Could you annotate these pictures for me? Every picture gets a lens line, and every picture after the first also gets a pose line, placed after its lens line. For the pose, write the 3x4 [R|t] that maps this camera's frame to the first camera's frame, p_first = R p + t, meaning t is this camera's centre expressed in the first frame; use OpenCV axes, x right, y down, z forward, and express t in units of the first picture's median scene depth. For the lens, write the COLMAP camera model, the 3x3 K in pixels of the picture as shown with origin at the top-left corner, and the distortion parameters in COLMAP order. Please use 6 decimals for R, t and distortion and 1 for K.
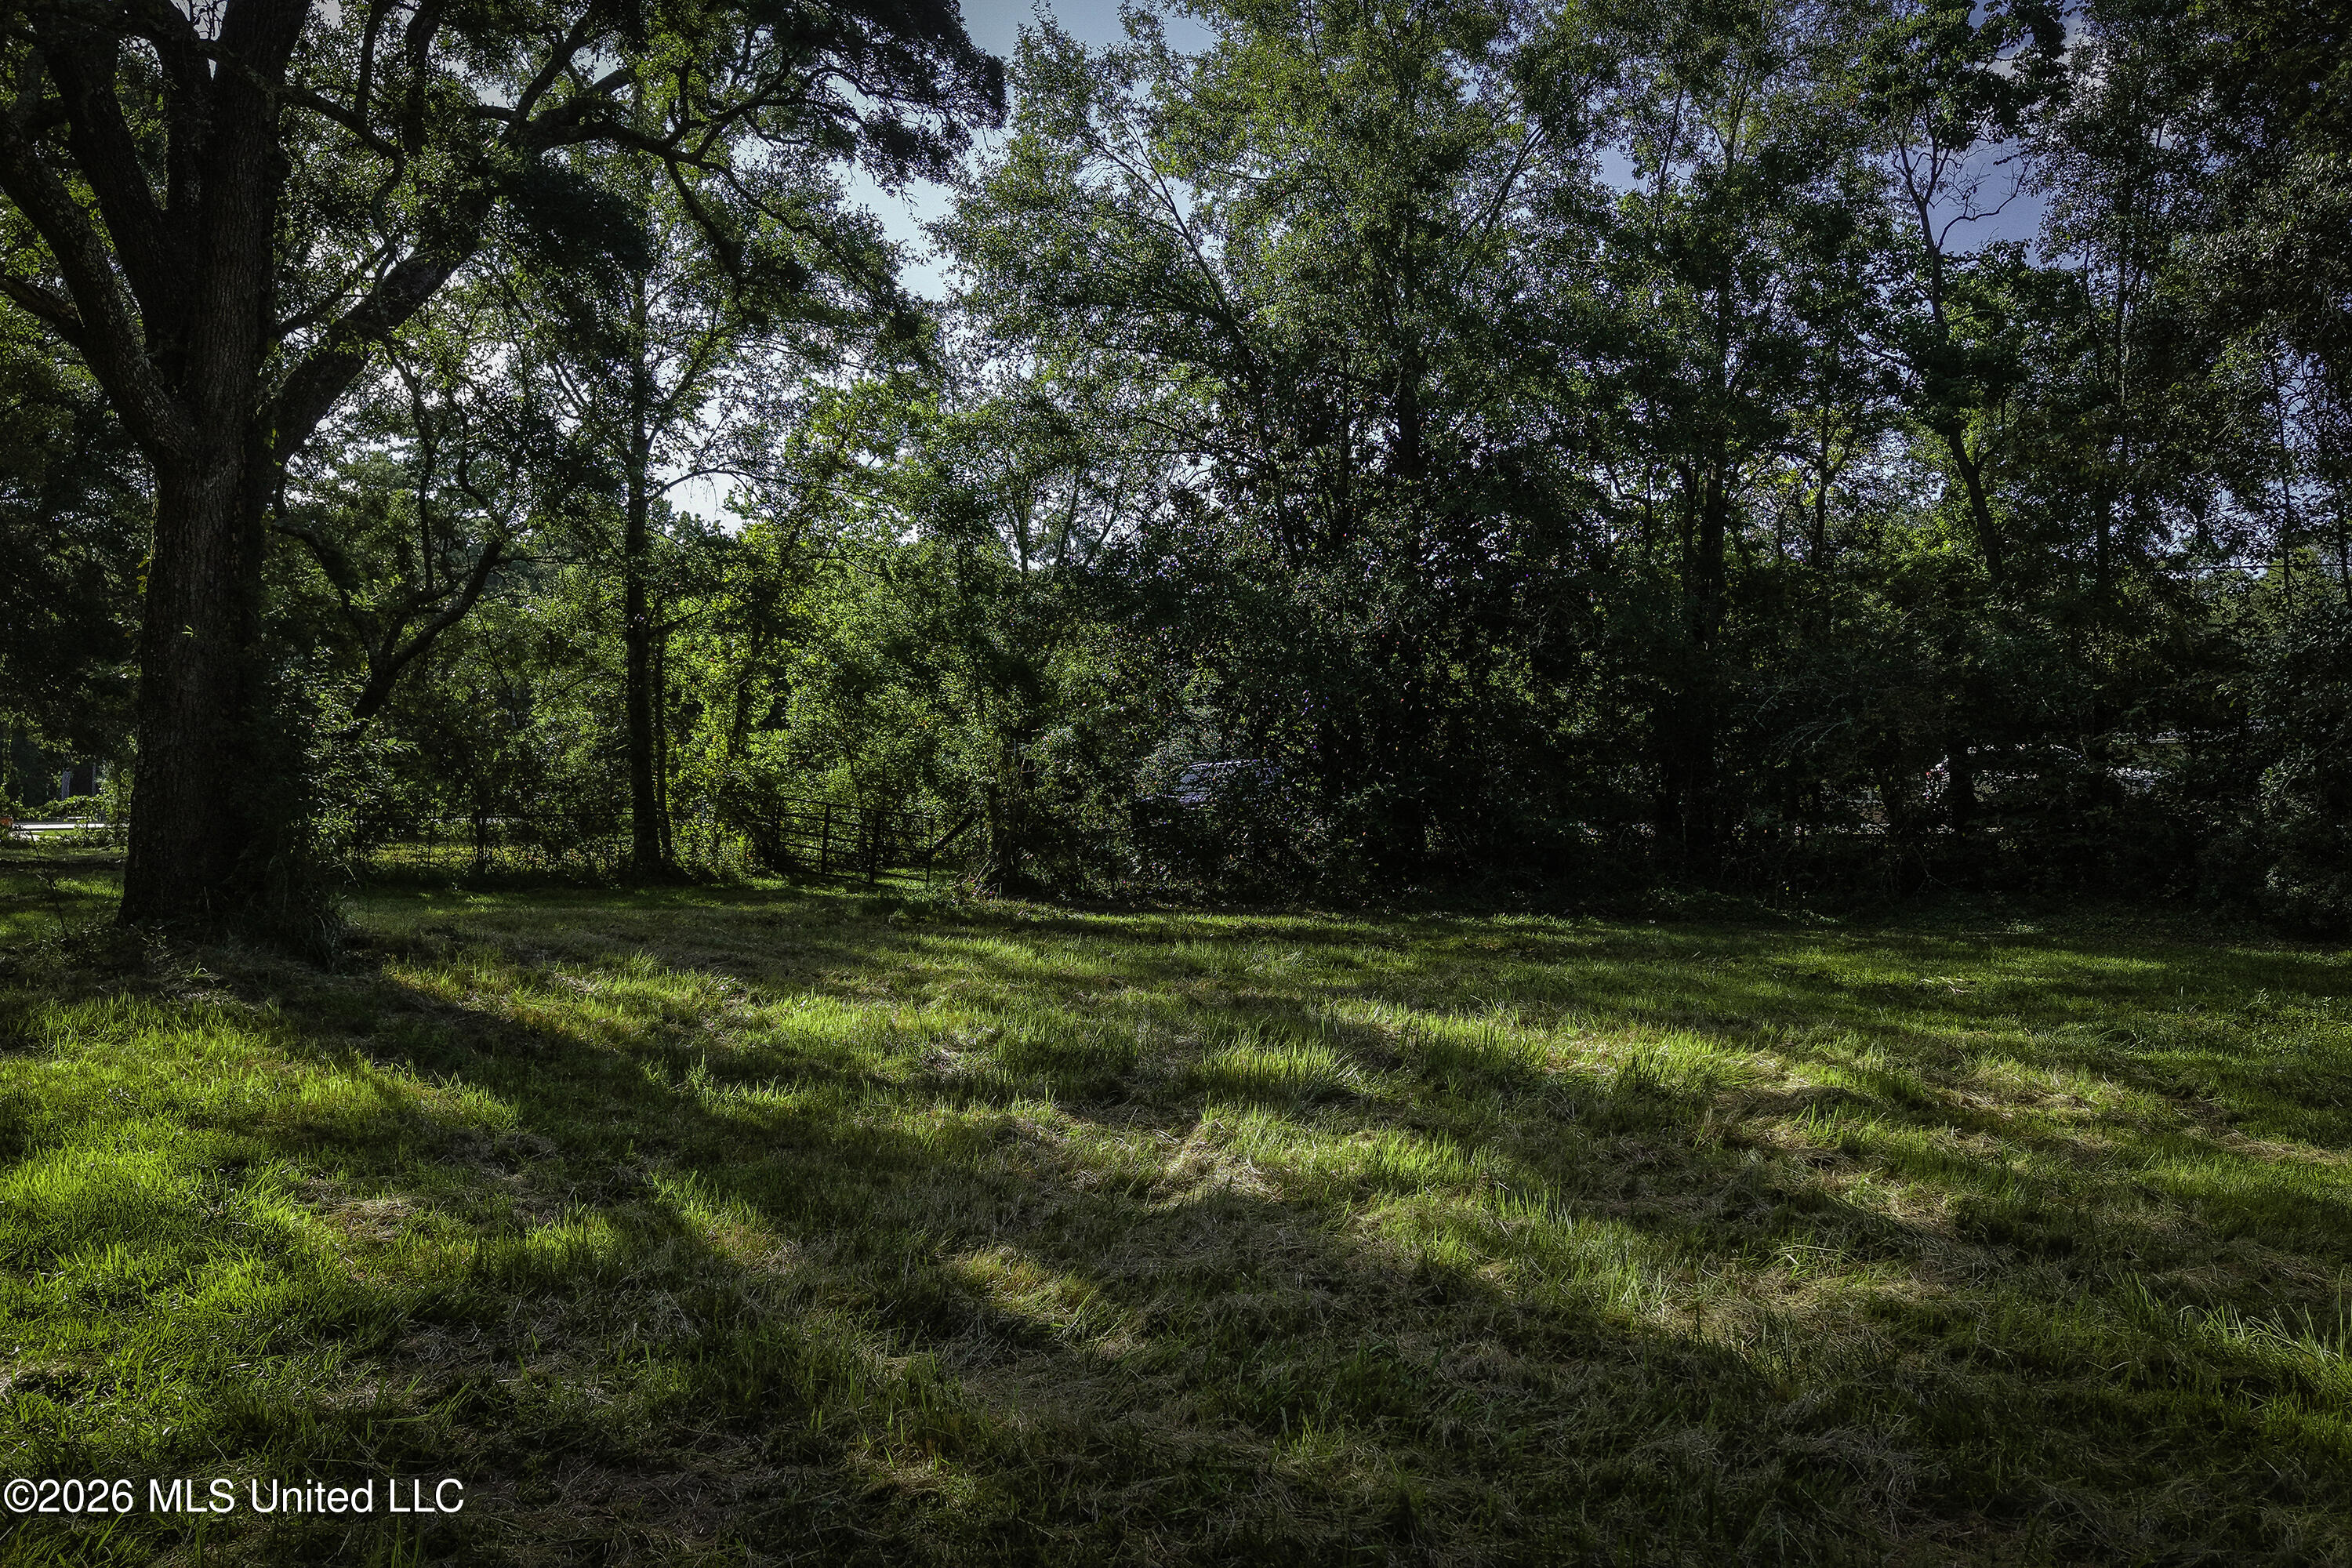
lens RADIAL K [[1605.1, 0, 1176.0], [0, 1605.1, 784.0], [0, 0, 1]] dist [-0.057885, 0.000352]
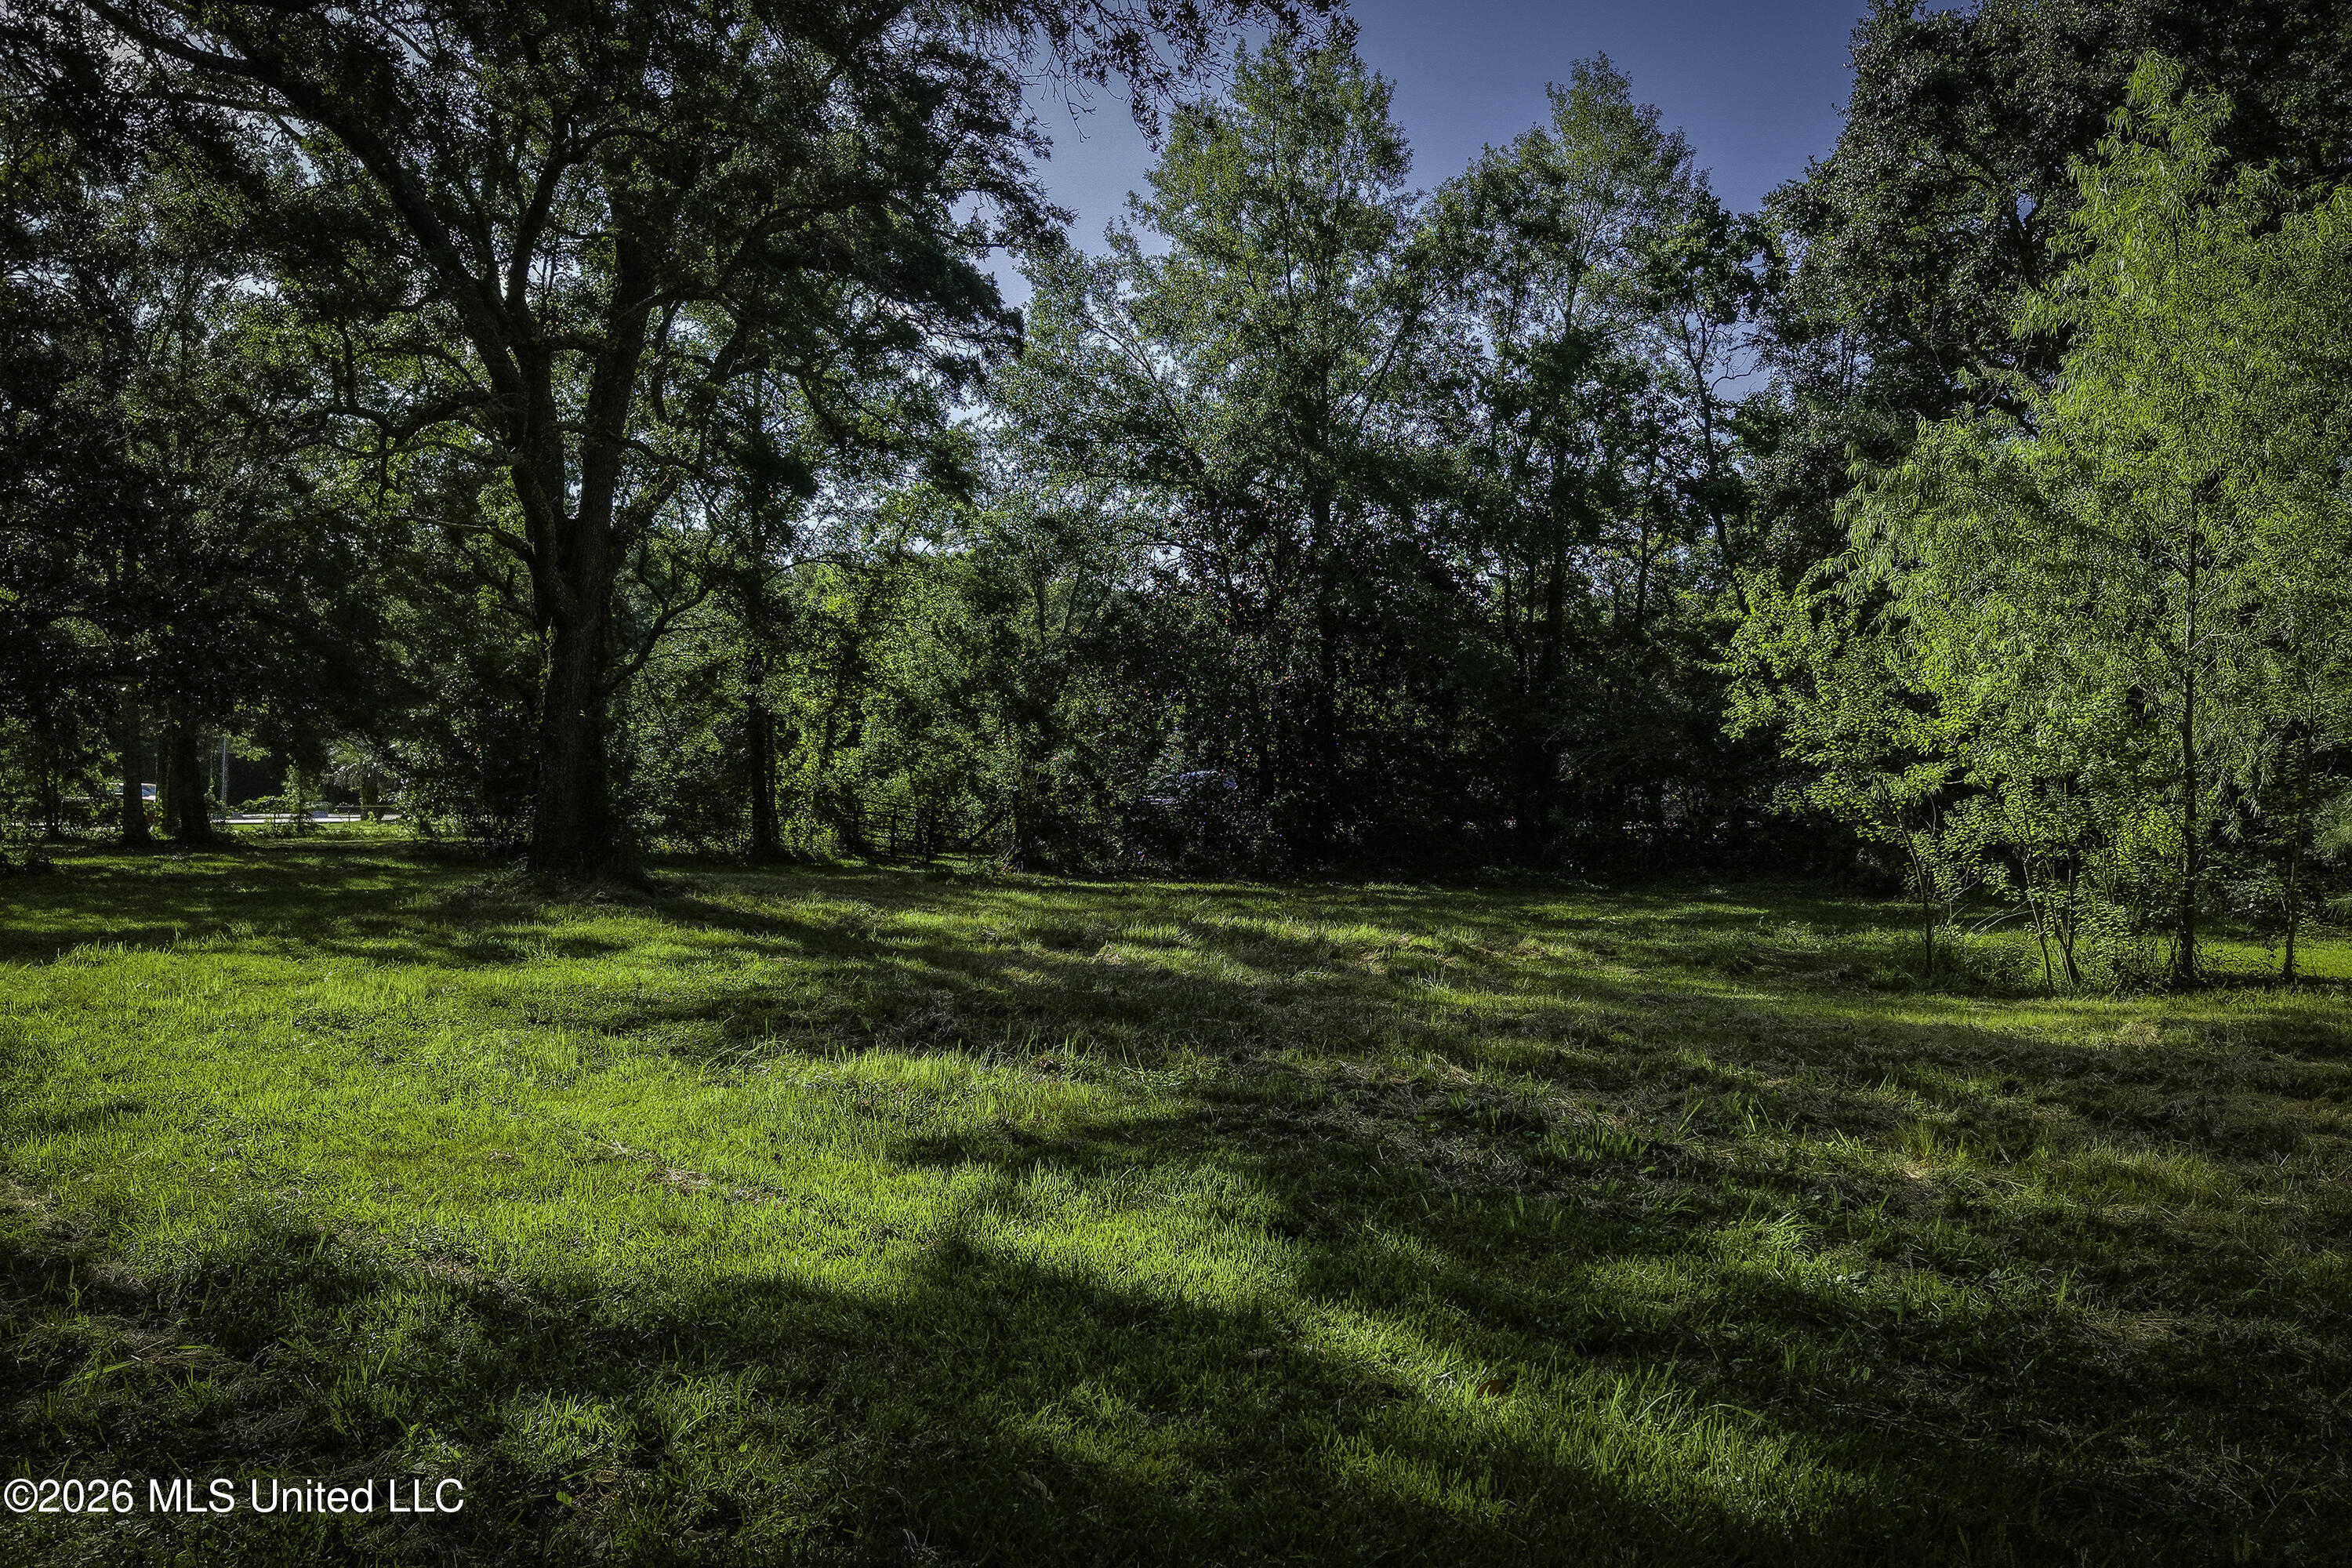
lens RADIAL K [[1642.5, 0, 1176.0], [0, 1642.5, 784.0], [0, 0, 1]] dist [0.000170, -0.000260]
pose [[0.999804, 0.001574, -0.019720, 0.047532], [-0.001540, 0.999997, 0.001749, -0.007855], [0.019722, -0.001718, 0.999804, -0.385761]]
